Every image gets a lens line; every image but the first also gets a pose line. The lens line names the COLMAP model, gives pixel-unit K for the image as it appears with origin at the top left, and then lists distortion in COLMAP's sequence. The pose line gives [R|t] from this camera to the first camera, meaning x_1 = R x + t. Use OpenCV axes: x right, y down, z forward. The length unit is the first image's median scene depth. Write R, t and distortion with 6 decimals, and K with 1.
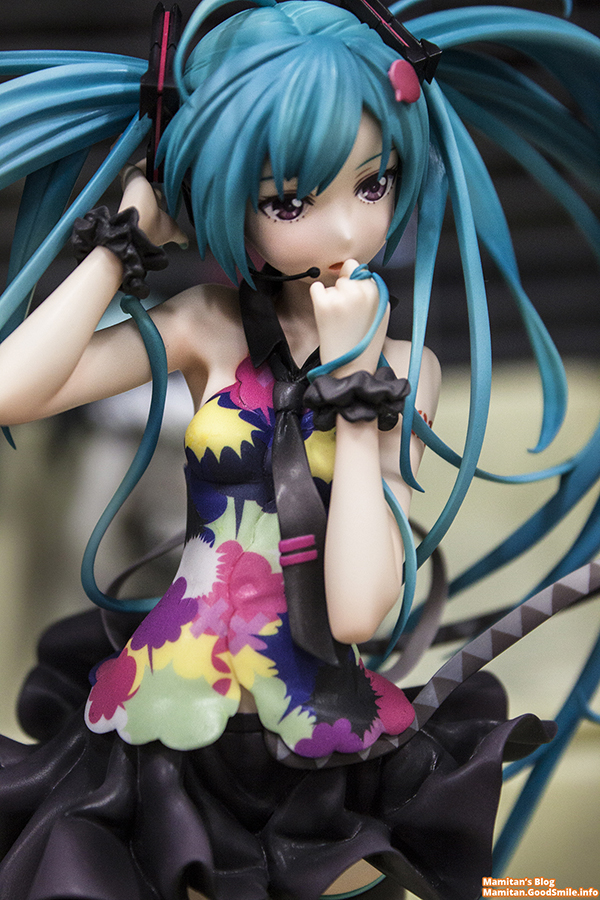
lens RADIAL K [[1820.9, 0, 300.0], [0, 1820.9, 450.0], [0, 0, 1]] dist [0.019390, 0.218884]
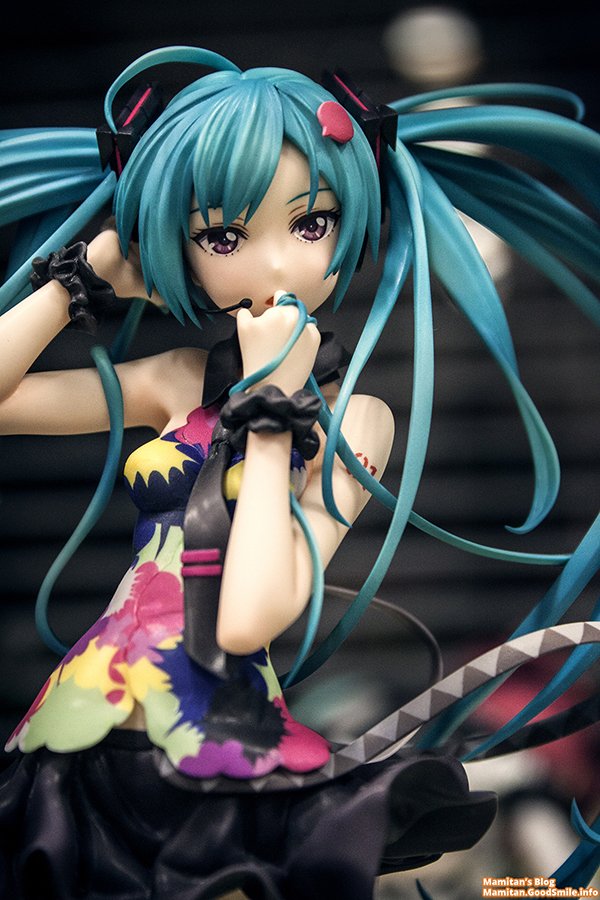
lens RADIAL K [[1820.9, 0, 300.0], [0, 1820.9, 450.0], [0, 0, 1]] dist [0.019390, 0.218884]
pose [[0.960609, 0.007398, -0.277807, 0.324778], [-0.081740, 0.962949, -0.256999, 0.245255], [0.265612, 0.269583, 0.925621, 0.078383]]
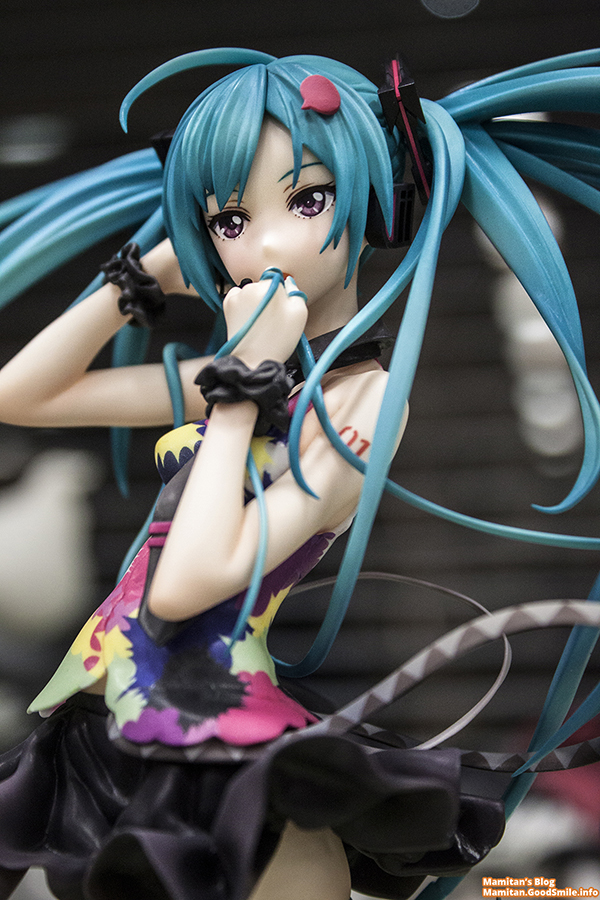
lens RADIAL K [[1686.9, 0, 300.0], [0, 1686.9, 450.0], [0, 0, 1]] dist [0.021475, -0.042076]
pose [[0.694579, -0.044078, -0.718064, 0.720599], [-0.200022, 0.946935, -0.251607, 0.230295], [0.691051, 0.318390, 0.648905, 0.427426]]
